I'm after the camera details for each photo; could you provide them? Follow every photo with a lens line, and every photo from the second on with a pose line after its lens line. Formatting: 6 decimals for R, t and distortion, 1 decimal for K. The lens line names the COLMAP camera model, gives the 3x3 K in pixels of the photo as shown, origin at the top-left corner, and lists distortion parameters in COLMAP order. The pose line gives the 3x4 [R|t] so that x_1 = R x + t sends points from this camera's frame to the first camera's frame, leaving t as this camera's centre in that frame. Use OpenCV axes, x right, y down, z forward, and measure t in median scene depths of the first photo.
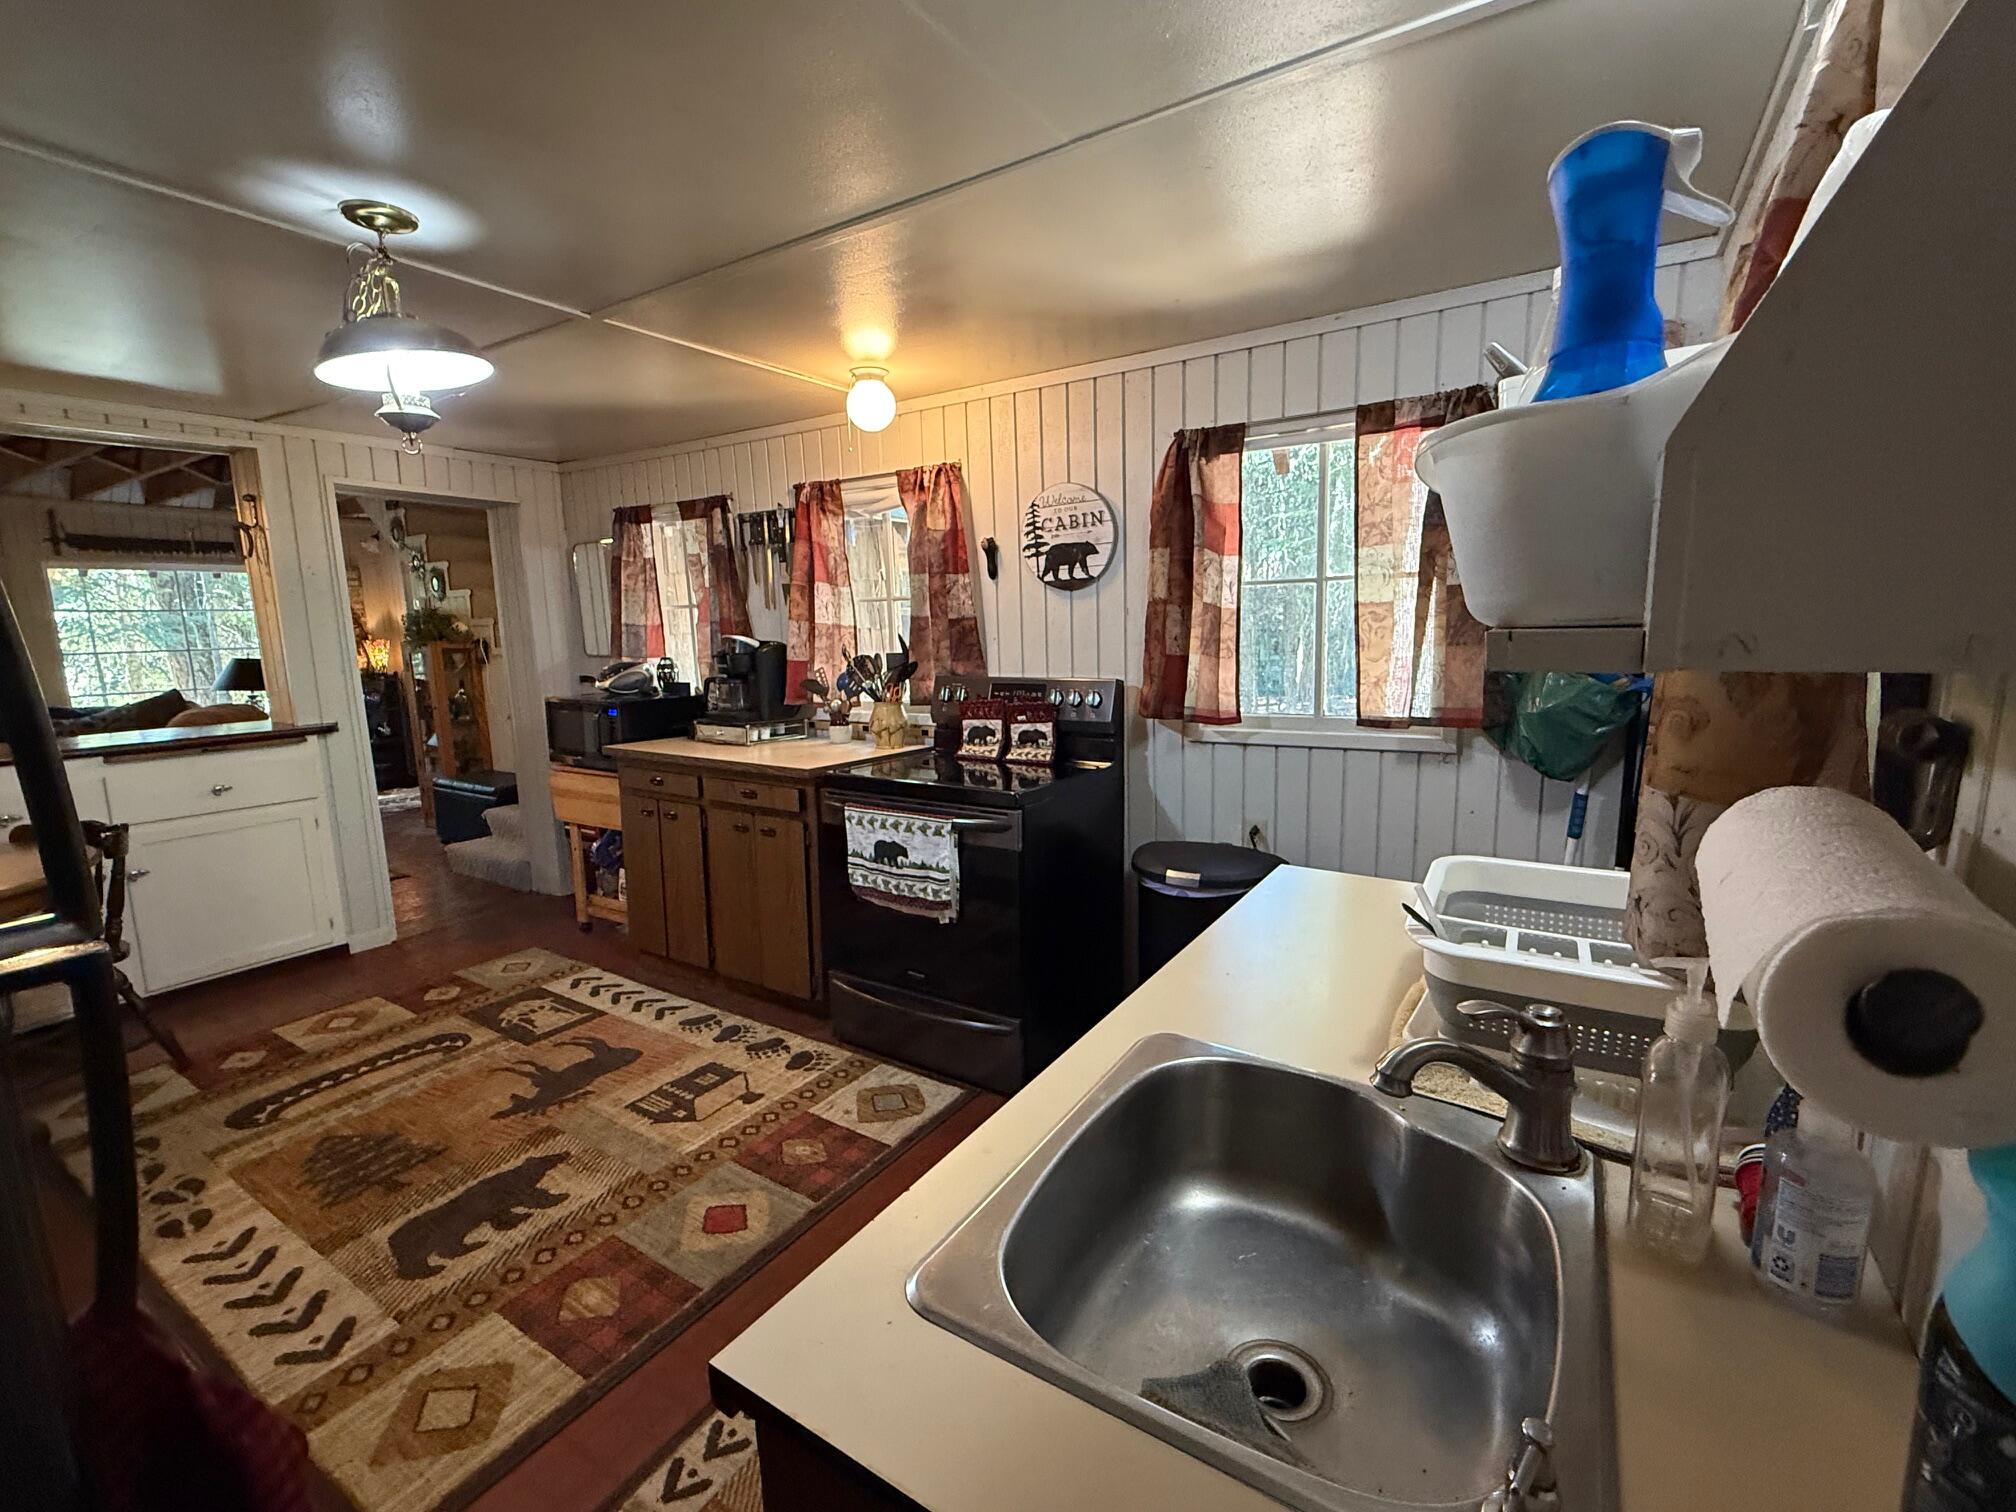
lens RADIAL K [[888.9, 0, 1008.4], [0, 888.9, 754.4], [0, 0, 1]] dist [0.000633, -0.000191]
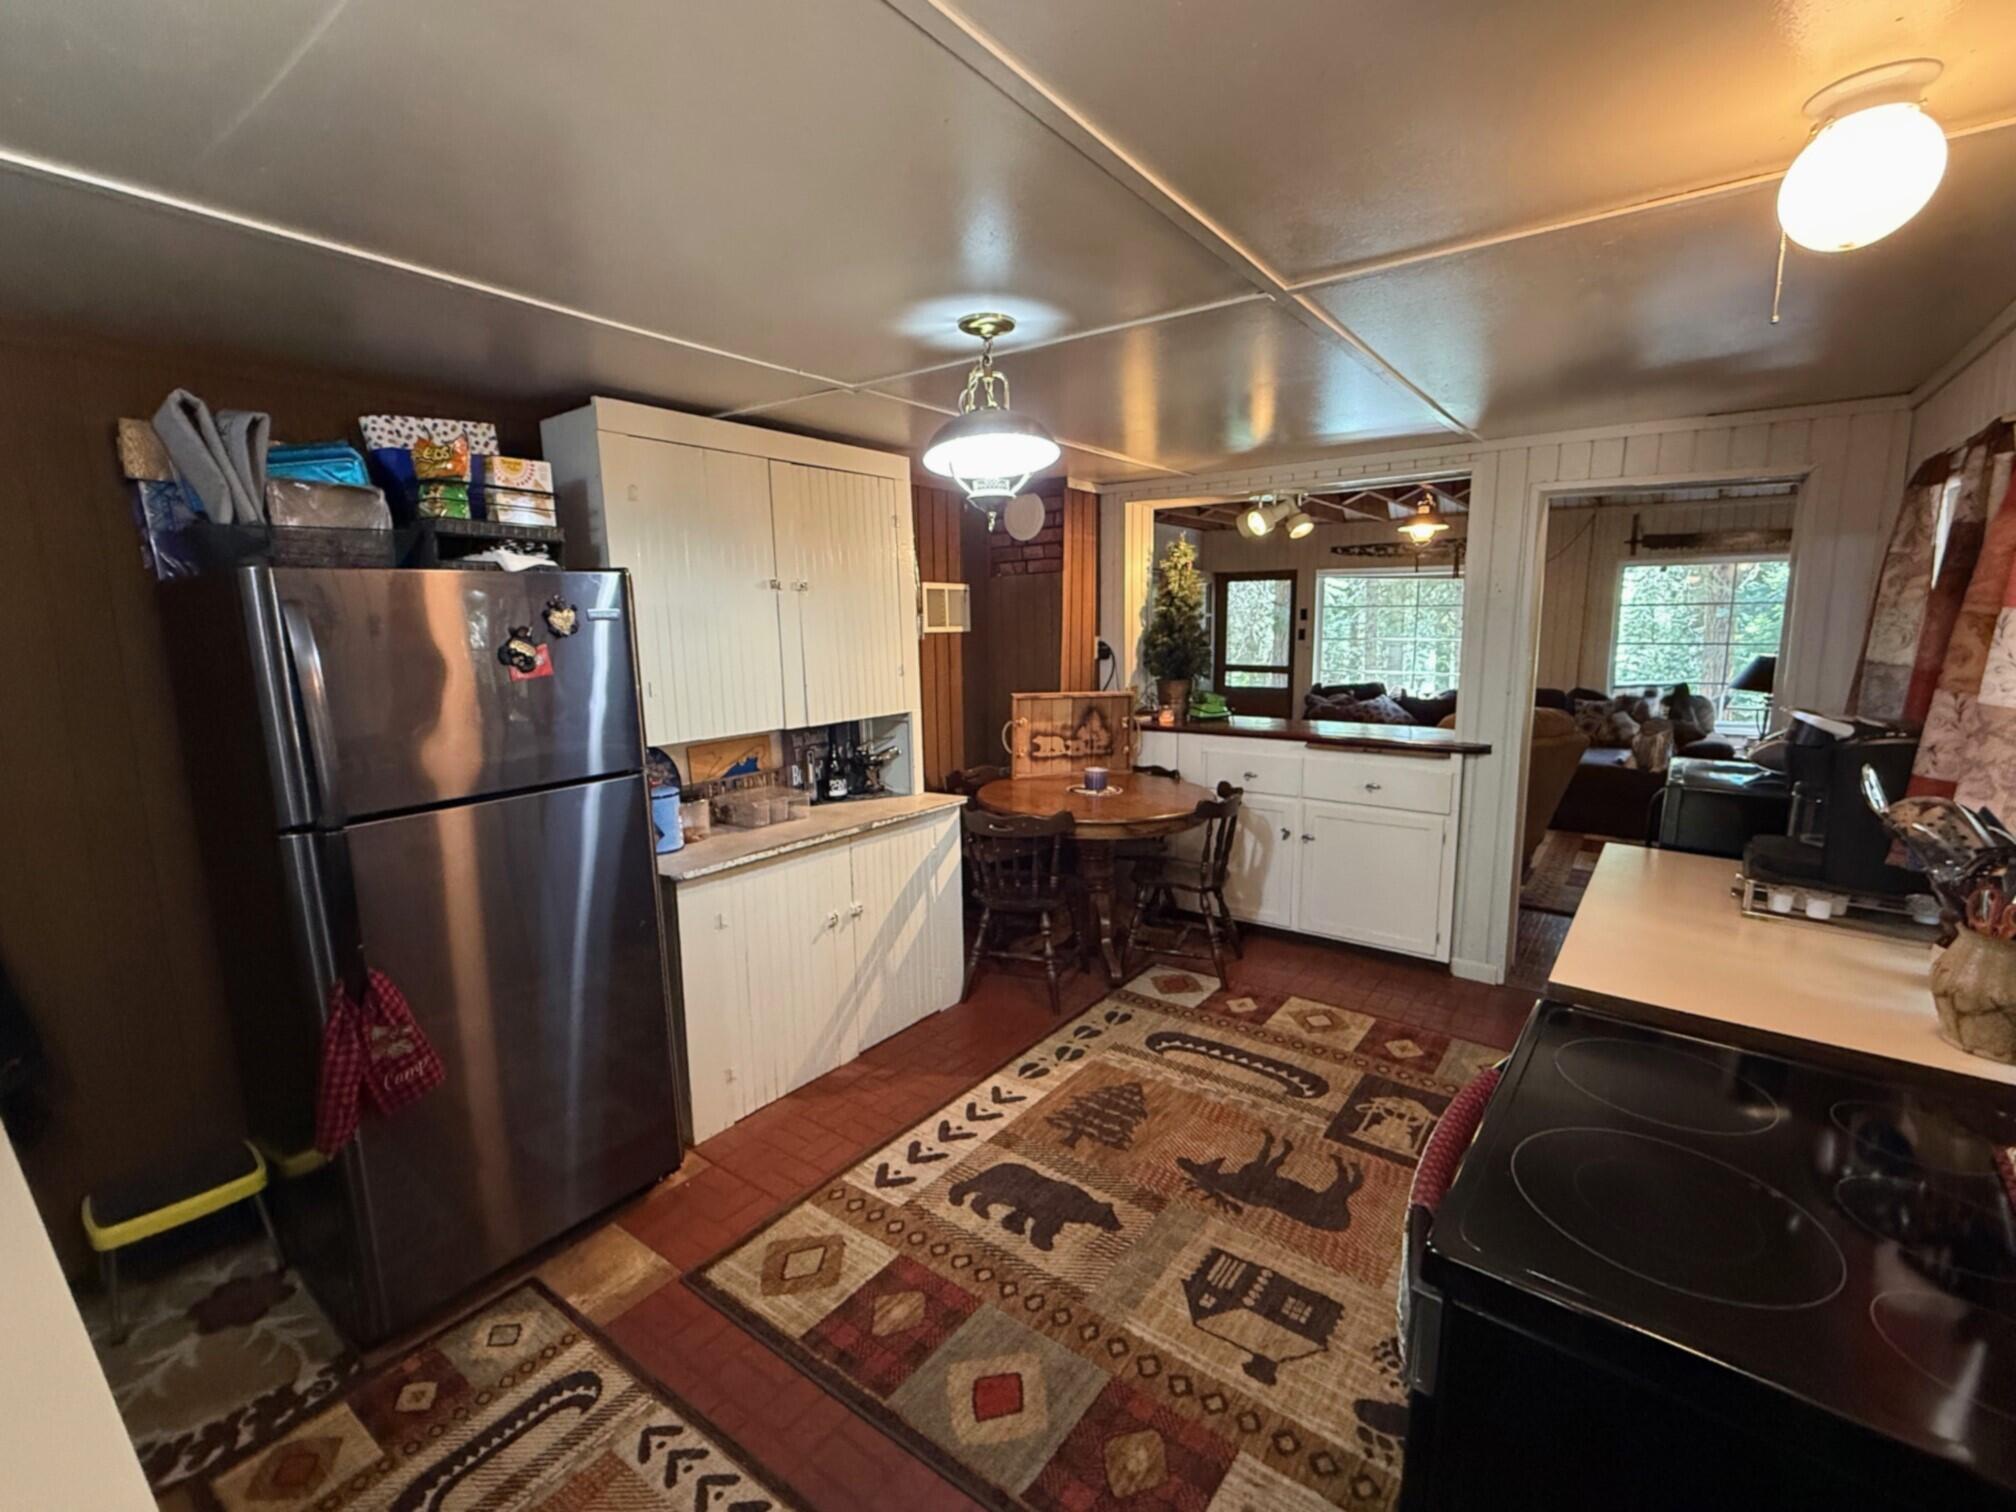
lens RADIAL K [[888.9, 0, 1009.2], [0, 888.9, 755.0], [0, 0, 1]] dist [0.000633, -0.000191]
pose [[-0.070846, 0.175943, -0.981848, 0.299297], [-0.139220, 0.972942, 0.184393, -0.170912], [0.987724, 0.149756, -0.044434, 0.696667]]
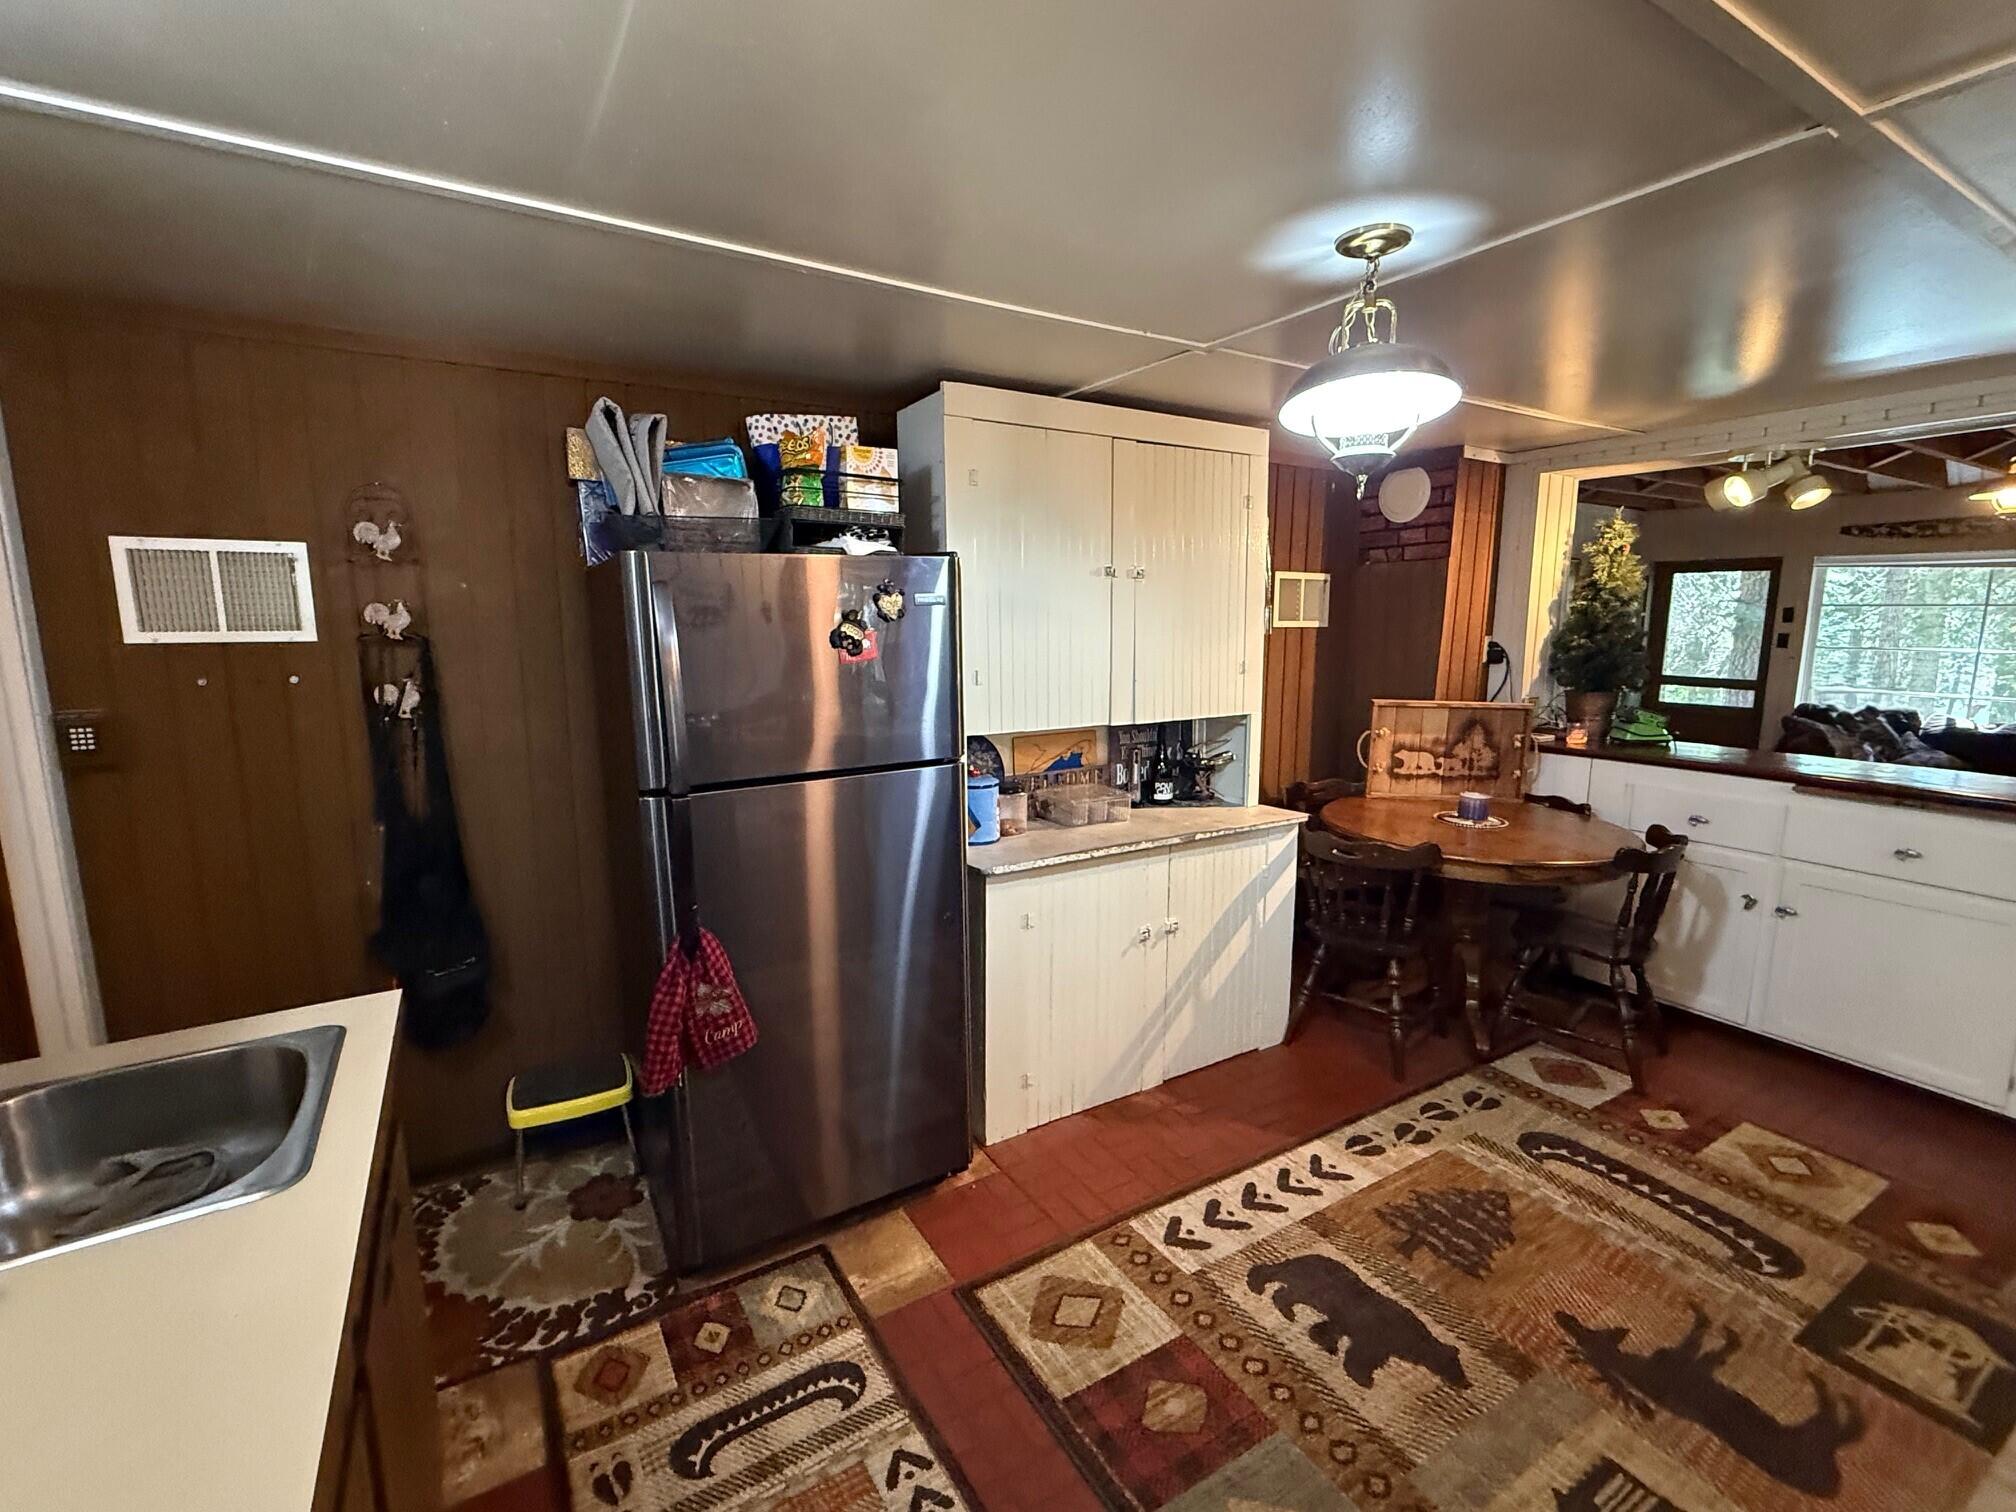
lens RADIAL K [[888.9, 0, 1008.3], [0, 888.9, 756.0], [0, 0, 1]] dist [0.000633, -0.000191]
pose [[-0.444197, 0.162041, -0.881154, 0.208529], [-0.128374, 0.961848, 0.241595, -0.161830], [0.886684, 0.220433, -0.406448, 0.693419]]
